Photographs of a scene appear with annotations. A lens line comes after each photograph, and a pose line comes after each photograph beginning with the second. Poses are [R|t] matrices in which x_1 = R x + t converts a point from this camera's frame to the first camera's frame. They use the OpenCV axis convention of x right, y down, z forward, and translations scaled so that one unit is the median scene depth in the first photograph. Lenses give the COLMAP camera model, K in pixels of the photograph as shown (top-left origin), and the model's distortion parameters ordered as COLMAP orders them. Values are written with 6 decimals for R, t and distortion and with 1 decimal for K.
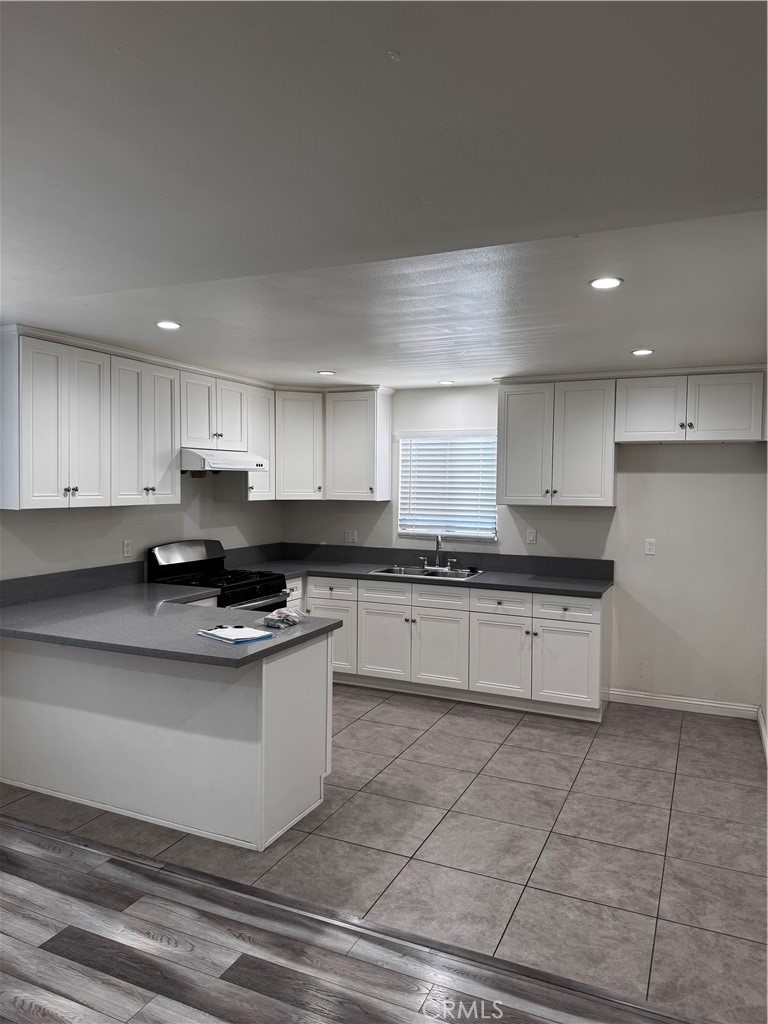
lens RADIAL K [[725.5, 0, 384.4], [0, 725.5, 503.9], [0, 0, 1]] dist [0.033308, -0.036079]
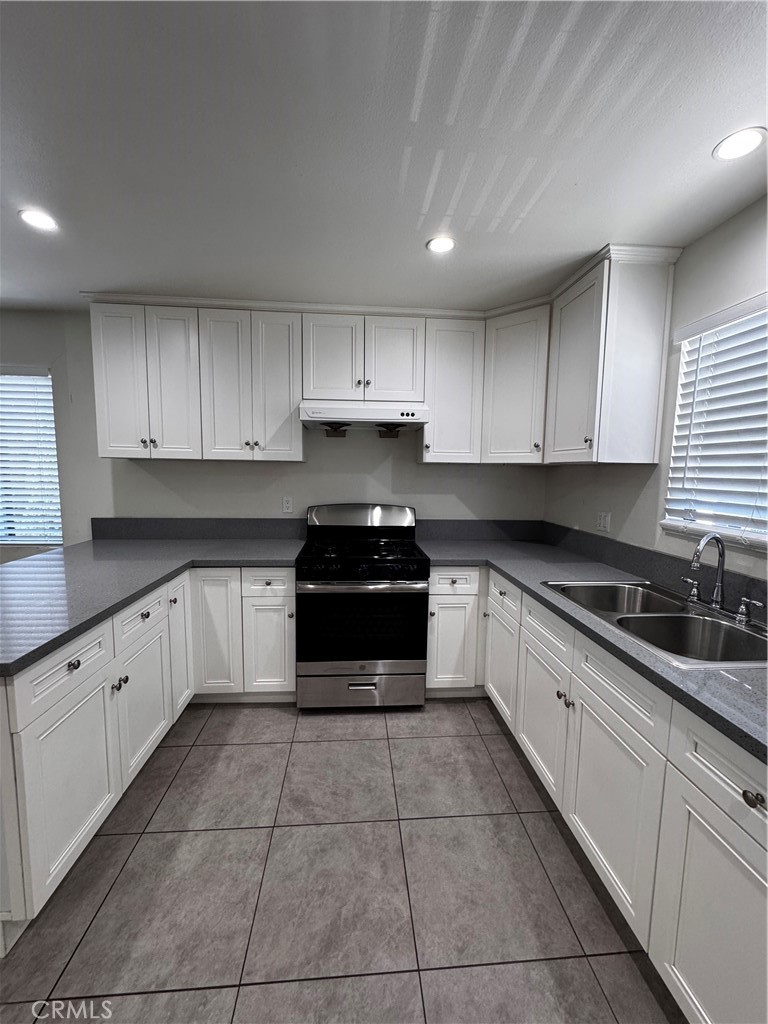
lens RADIAL K [[411.7, 0, 383.3], [0, 411.7, 509.9], [0, 0, 1]] dist [-0.002176, -0.000019]
pose [[0.473956, 0.084335, -0.876501, 0.216777], [-0.039489, 0.996437, 0.074522, 0.017276], [0.879663, -0.000707, 0.475598, 0.779109]]
